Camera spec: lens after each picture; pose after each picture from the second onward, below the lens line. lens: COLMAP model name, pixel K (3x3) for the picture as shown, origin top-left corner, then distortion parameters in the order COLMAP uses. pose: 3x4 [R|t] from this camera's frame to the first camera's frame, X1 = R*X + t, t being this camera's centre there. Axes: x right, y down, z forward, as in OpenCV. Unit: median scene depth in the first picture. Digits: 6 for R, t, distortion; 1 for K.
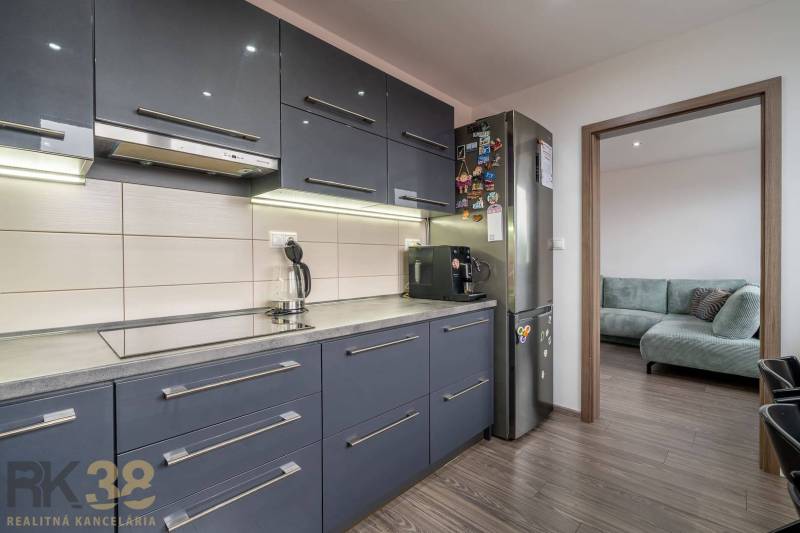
lens RADIAL K [[356.1, 0, 391.6], [0, 356.1, 265.0], [0, 0, 1]] dist [-0.005425, 0.002415]
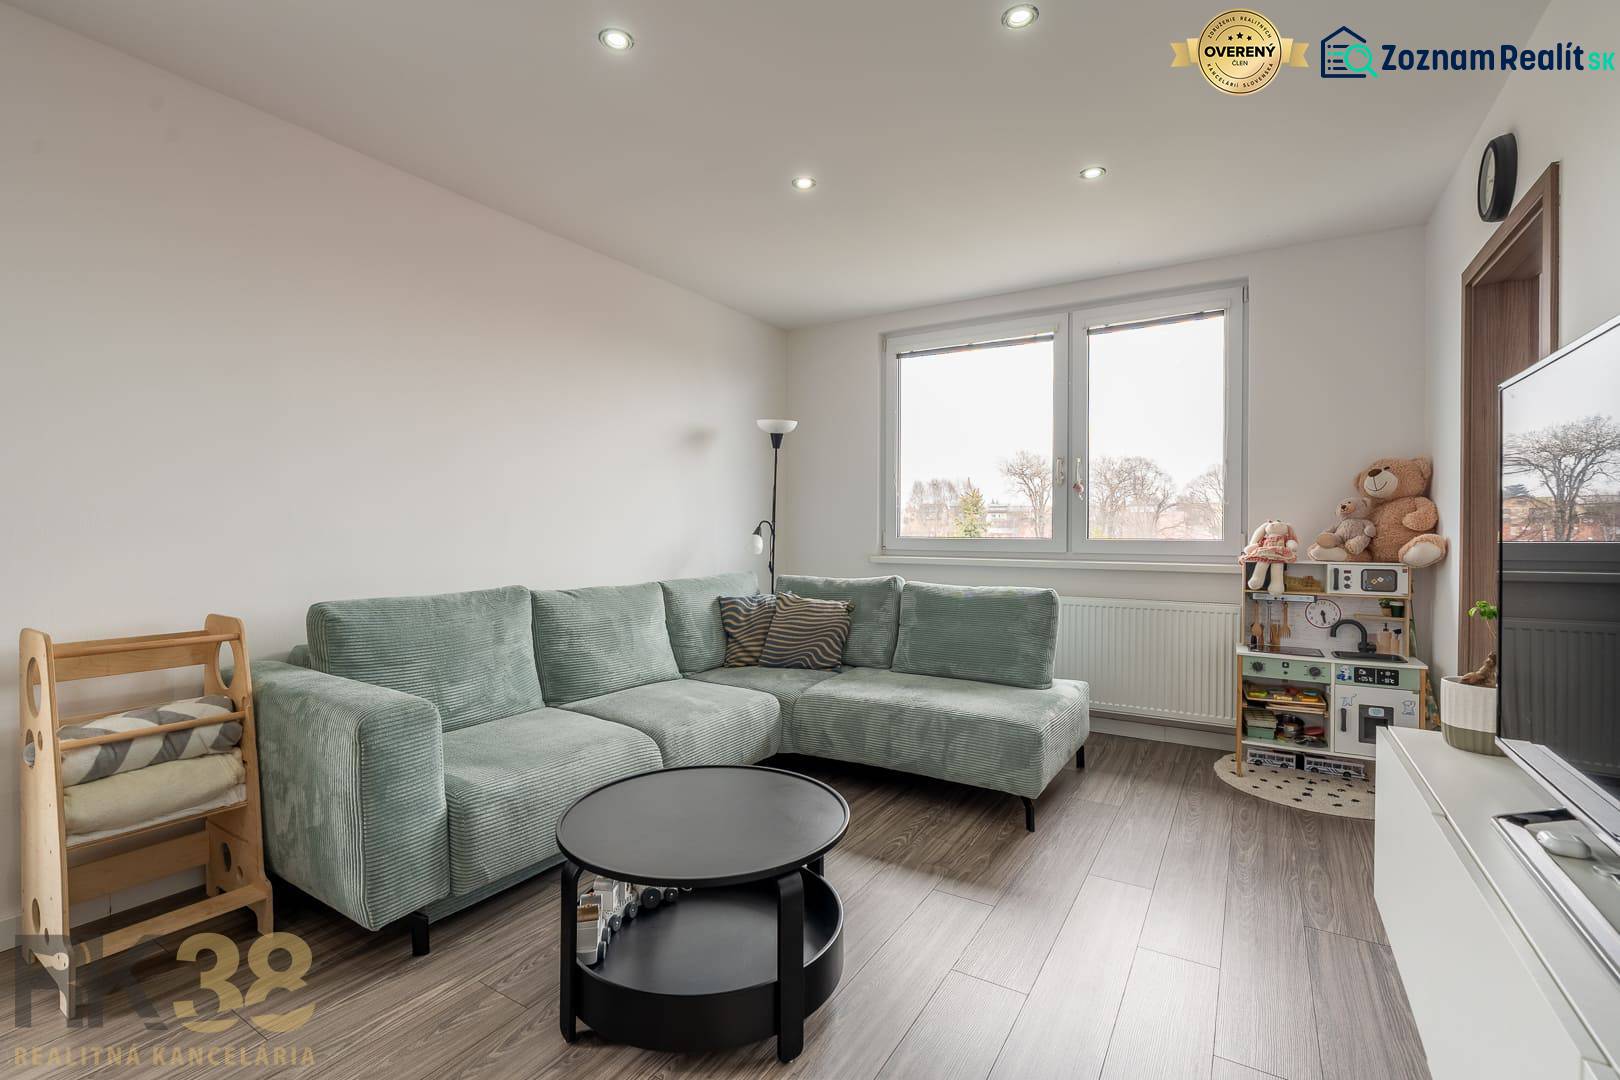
lens RADIAL K [[721.2, 0, 809.9], [0, 721.2, 540.5], [0, 0, 1]] dist [-0.005425, 0.002415]
pose [[-0.235173, -0.004197, 0.971944, 0.030219], [0.014247, 0.999868, 0.007765, -0.005621], [-0.971849, 0.015674, -0.235082, 0.968103]]
